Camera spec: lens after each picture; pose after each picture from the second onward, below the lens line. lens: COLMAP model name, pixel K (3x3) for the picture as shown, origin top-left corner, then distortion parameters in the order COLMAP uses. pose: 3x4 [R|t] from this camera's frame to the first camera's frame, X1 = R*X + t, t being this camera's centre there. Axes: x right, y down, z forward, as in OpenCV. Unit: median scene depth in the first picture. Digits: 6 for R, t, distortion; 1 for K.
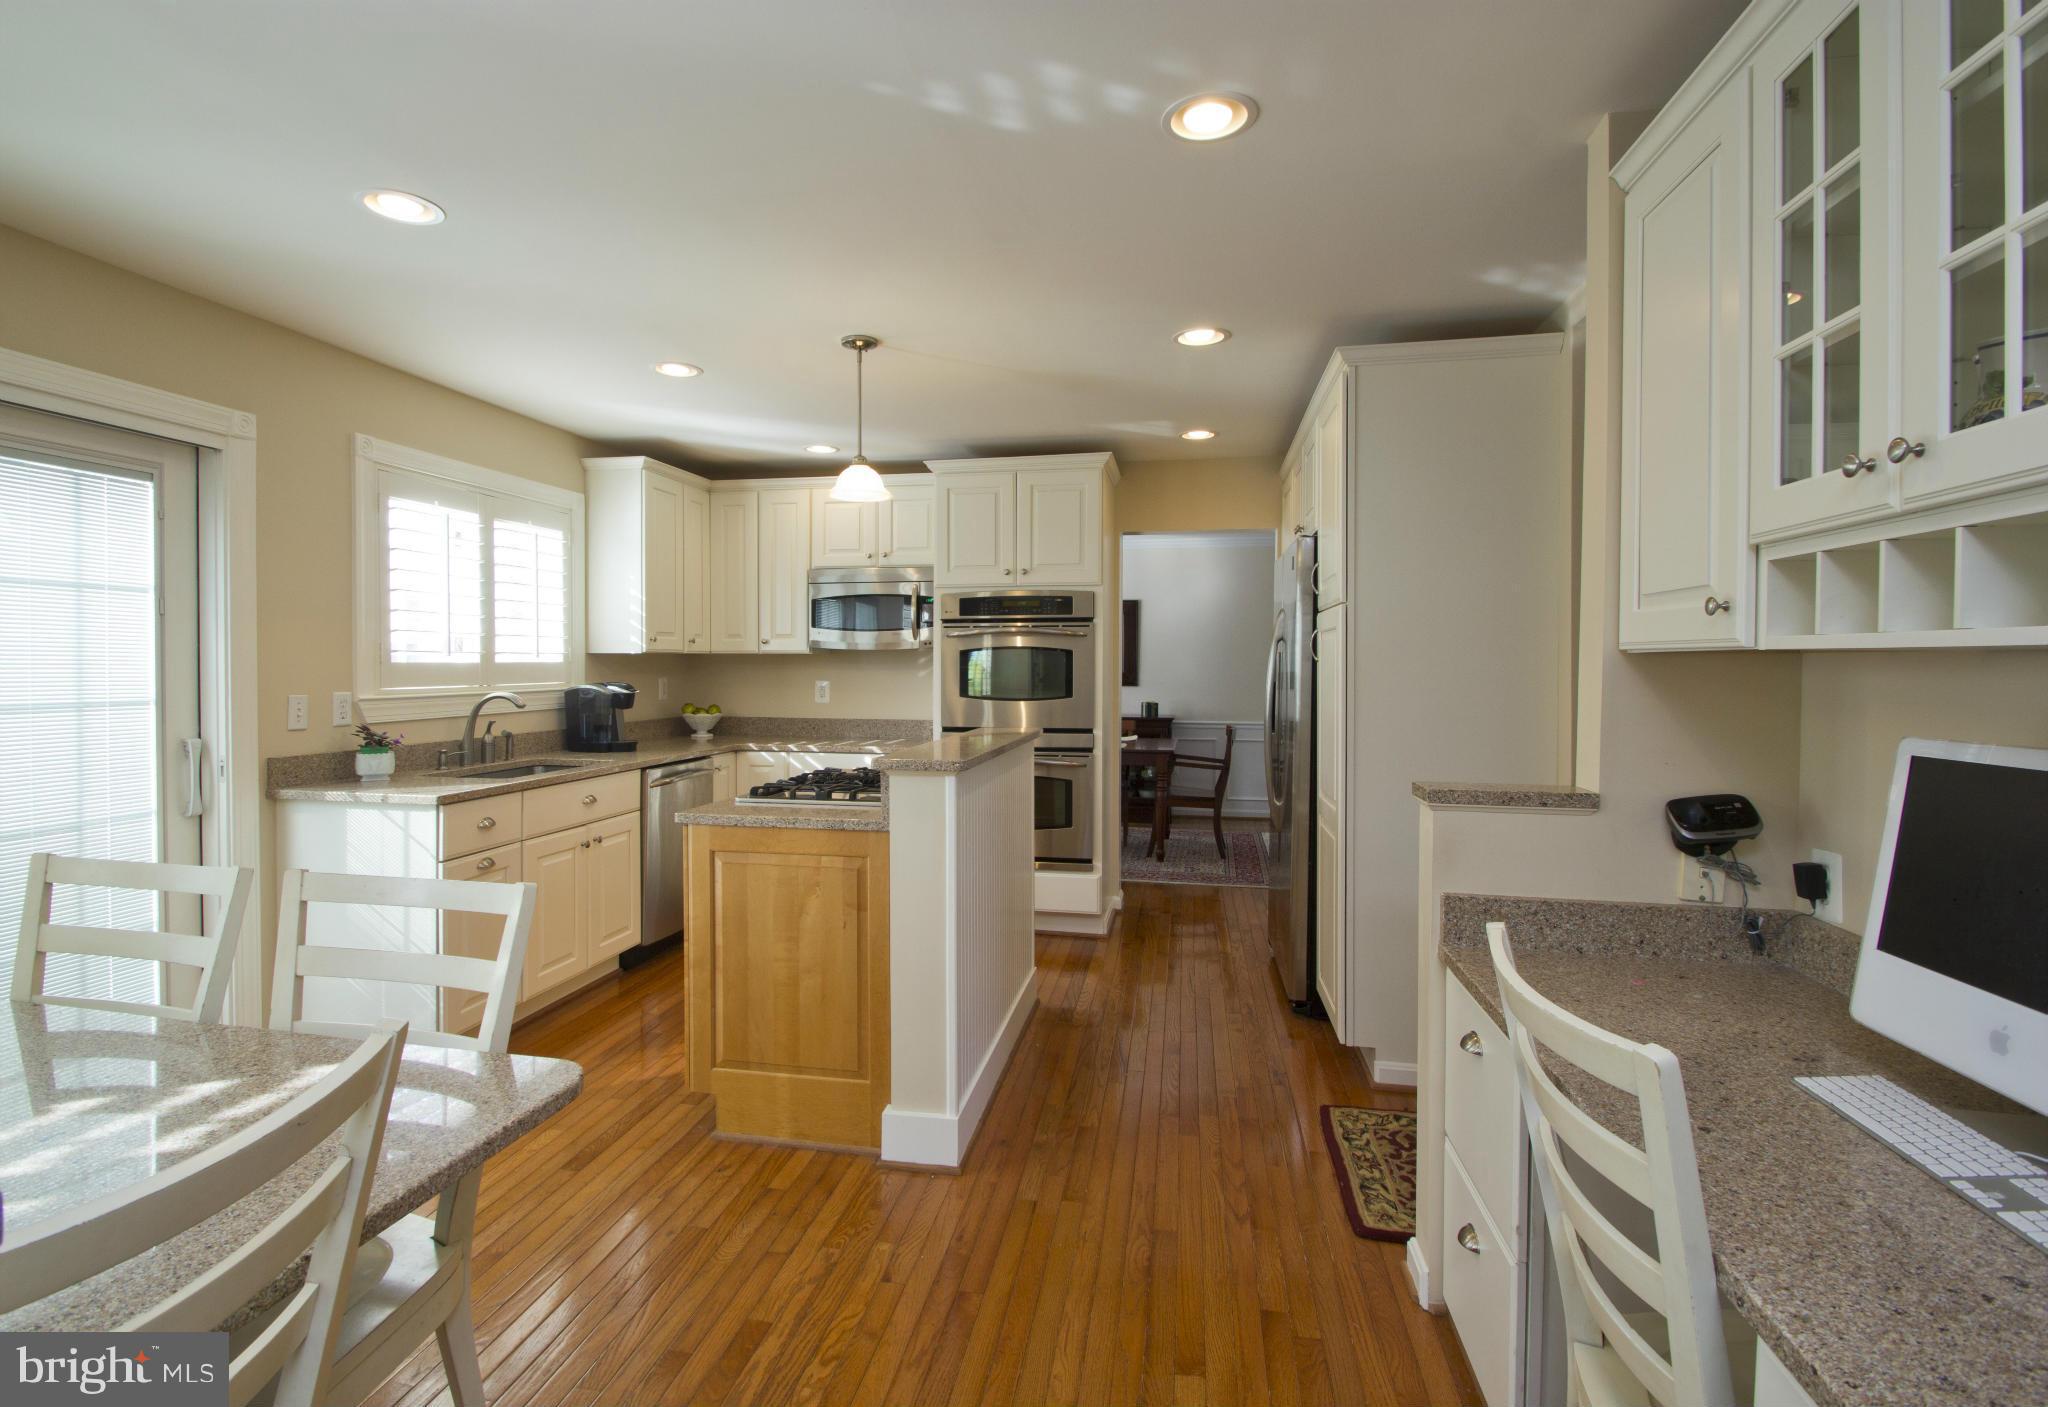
lens RADIAL K [[976.6, 0, 991.5], [0, 976.6, 674.9], [0, 0, 1]] dist [0.000864, 0.000168]
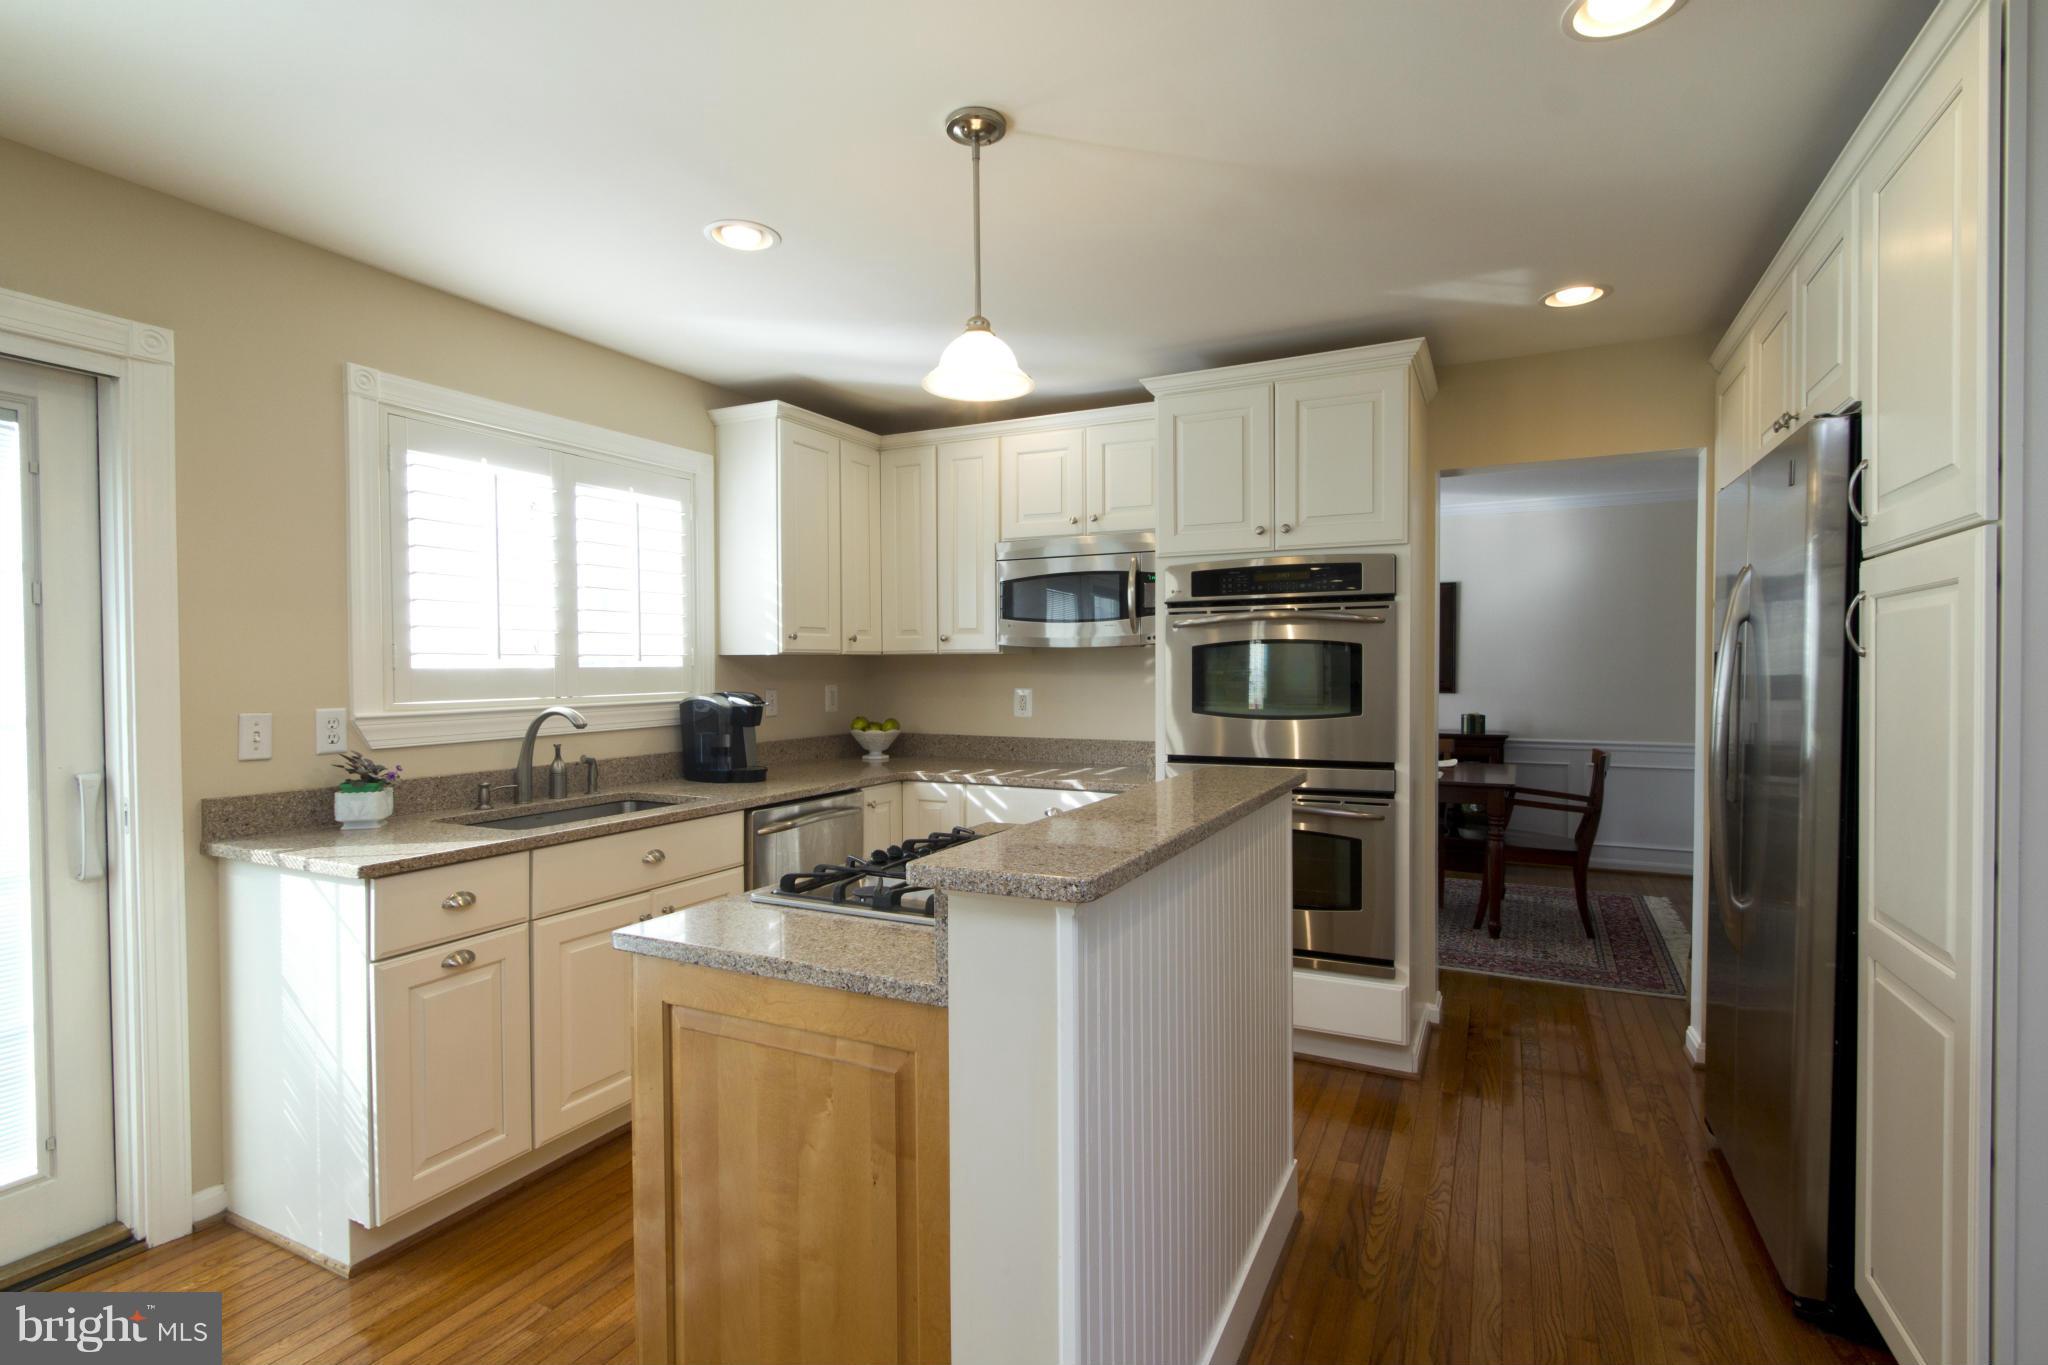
lens RADIAL K [[978.9, 0, 1024.0], [0, 978.9, 682.5], [0, 0, 1]] dist [0.002063, 0.000385]
pose [[0.966495, -0.001876, -0.256679, 0.032160], [0.003138, 0.999985, 0.004506, -0.002878], [0.256666, -0.005161, 0.966486, 0.300084]]
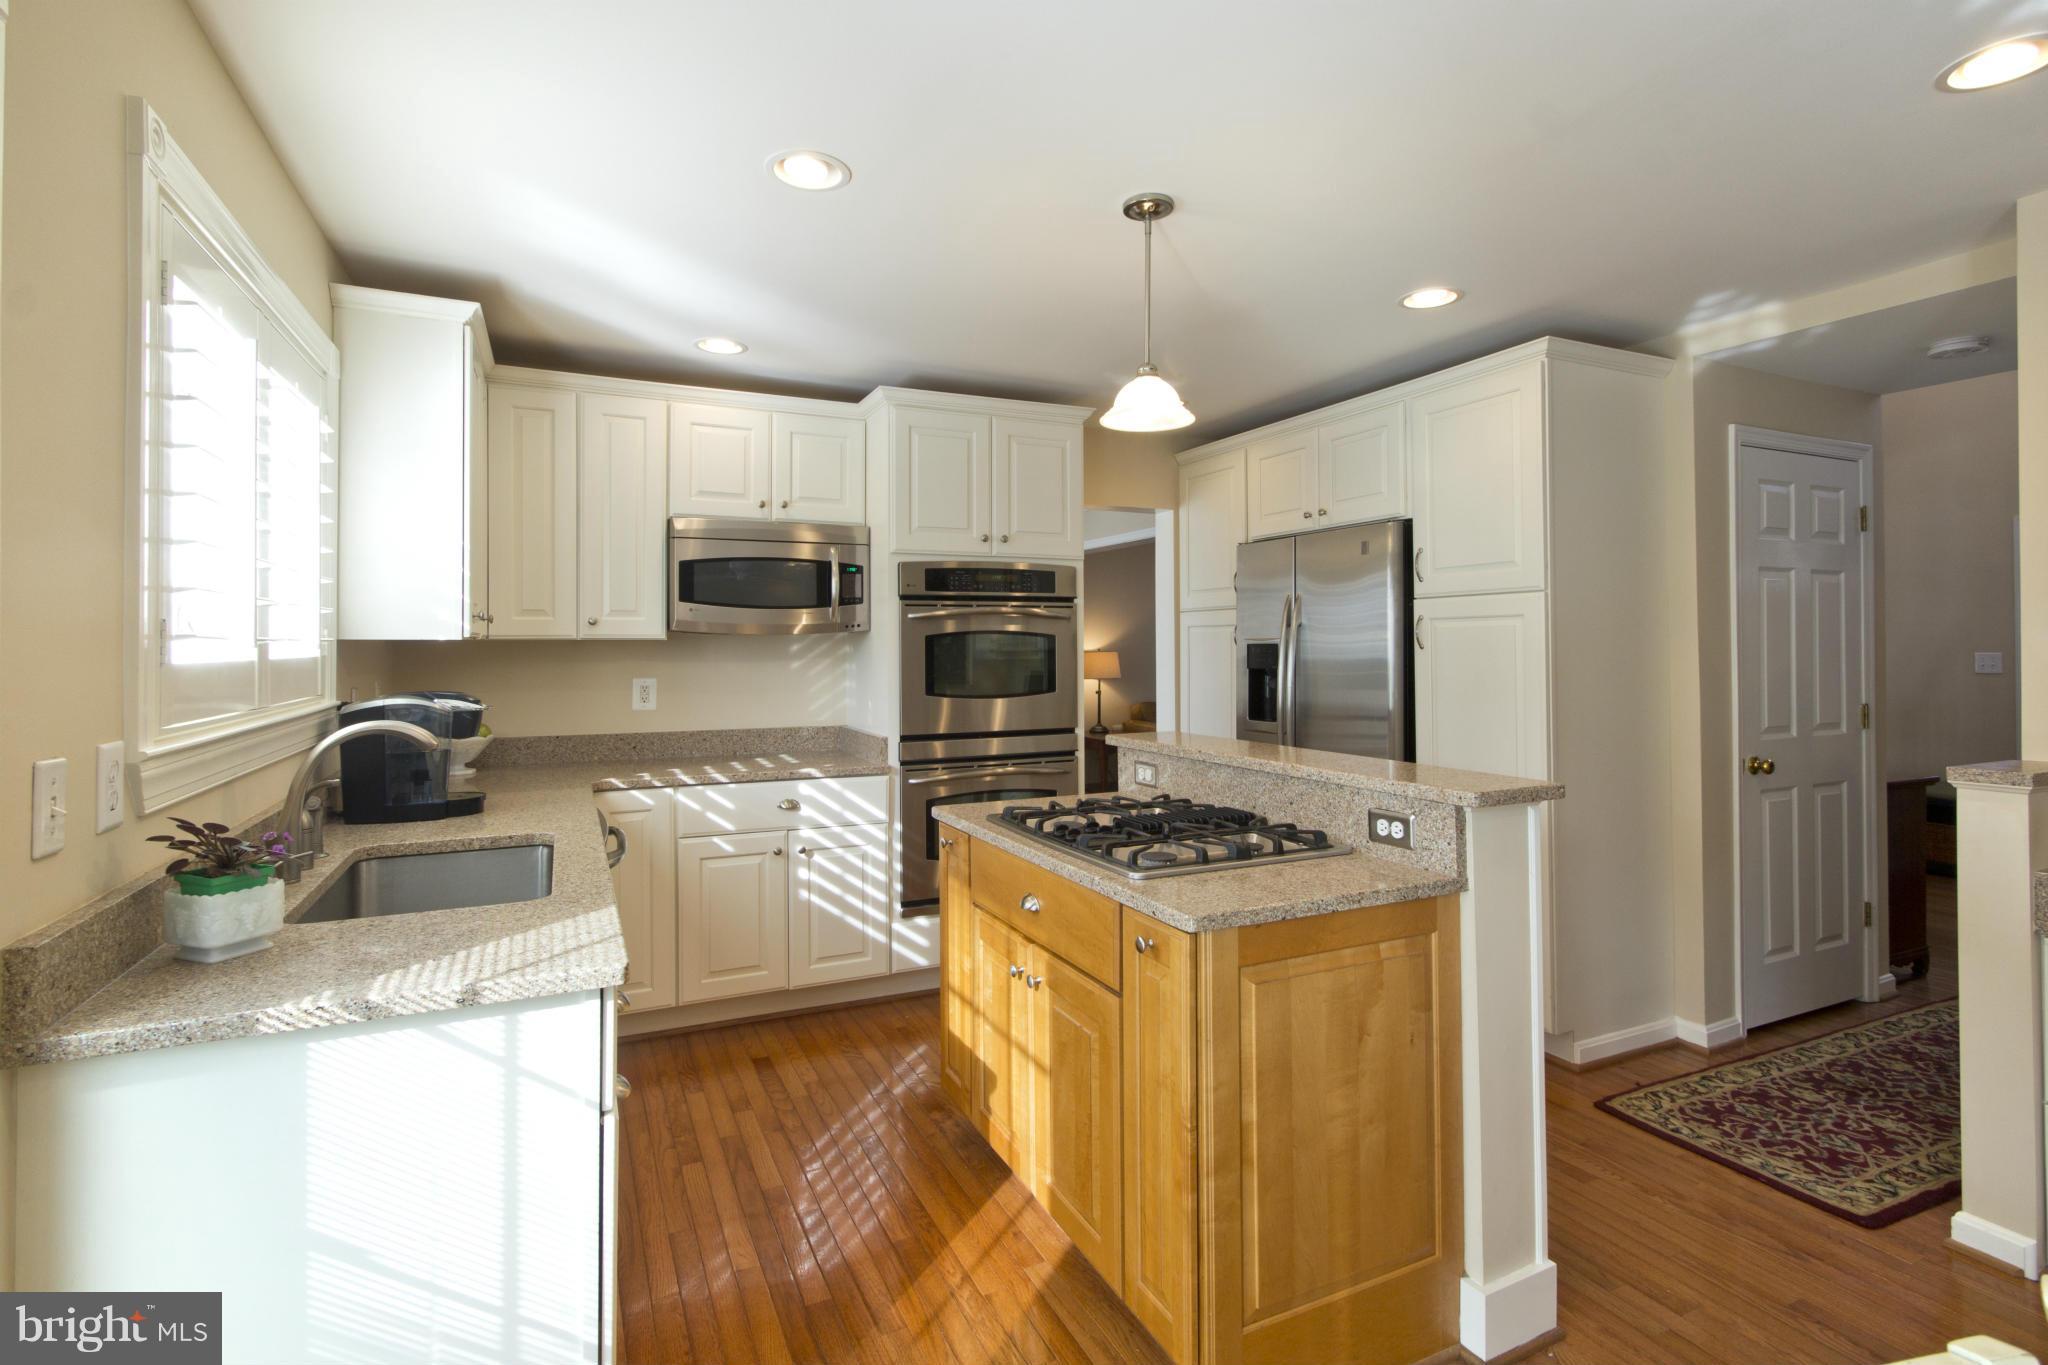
lens RADIAL K [[973.0, 0, 1020.1], [0, 973.0, 635.2], [0, 0, 1]] dist [0.000066, -0.000467]
pose [[0.803571, 0.002256, 0.595205, -0.443387], [0.011725, 0.999739, -0.019620, -0.009664], [-0.595093, 0.022745, 0.803335, 0.345266]]
